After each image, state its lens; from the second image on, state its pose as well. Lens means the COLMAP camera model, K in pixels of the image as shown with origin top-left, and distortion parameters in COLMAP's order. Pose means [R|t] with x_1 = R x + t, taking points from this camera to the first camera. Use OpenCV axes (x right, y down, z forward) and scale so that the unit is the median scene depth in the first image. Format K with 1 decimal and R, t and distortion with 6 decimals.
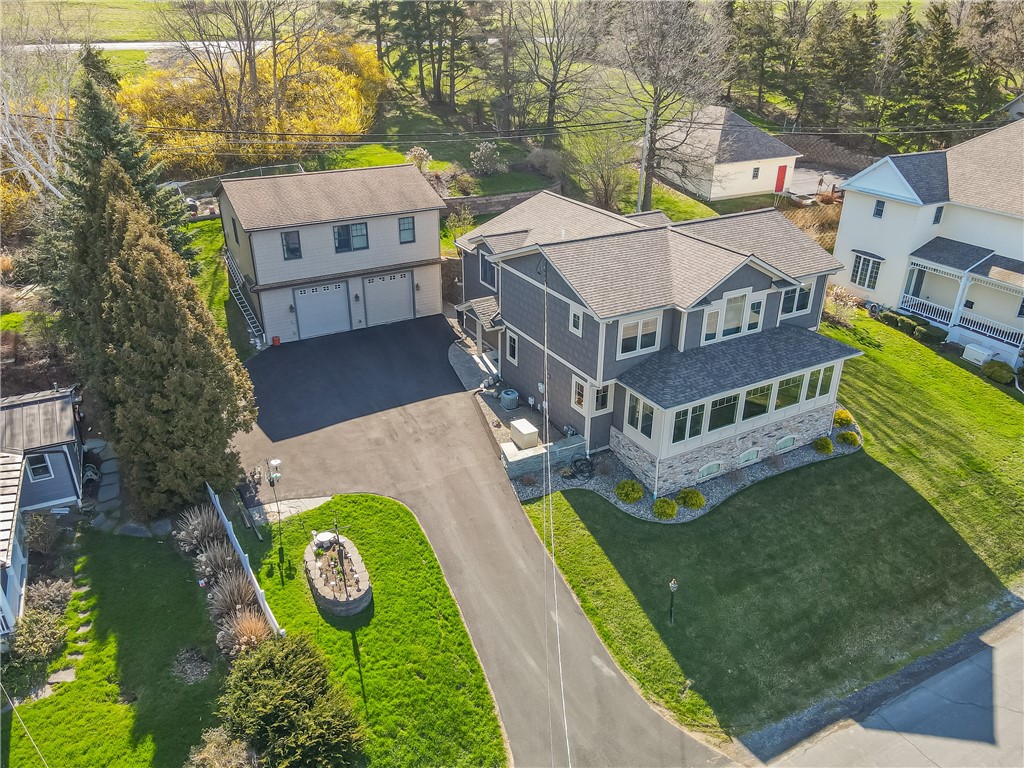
lens RADIAL K [[750.9, 0, 512.0], [0, 750.9, 384.0], [0, 0, 1]] dist [0.004296, 0.005615]
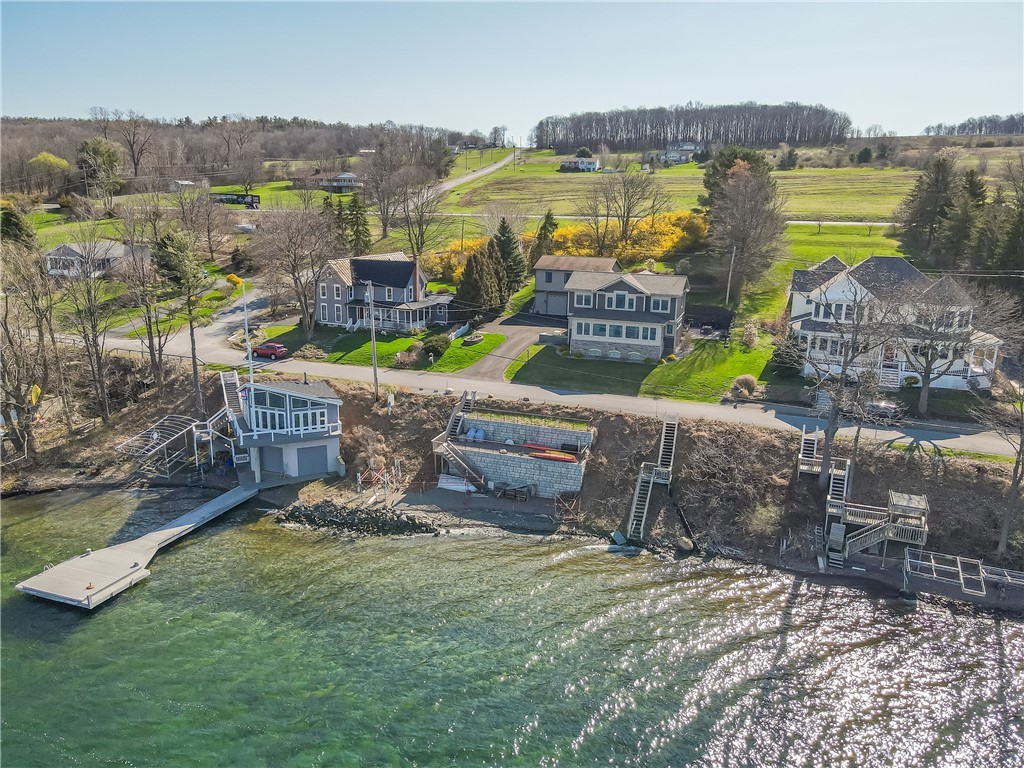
lens RADIAL K [[750.9, 0, 512.0], [0, 750.9, 384.0], [0, 0, 1]] dist [0.004296, 0.005615]
pose [[0.662380, 0.187339, -0.725366, 1.905944], [-0.347468, 0.934614, -0.075915, 0.492783], [0.663715, 0.302326, 0.684164, -0.957121]]
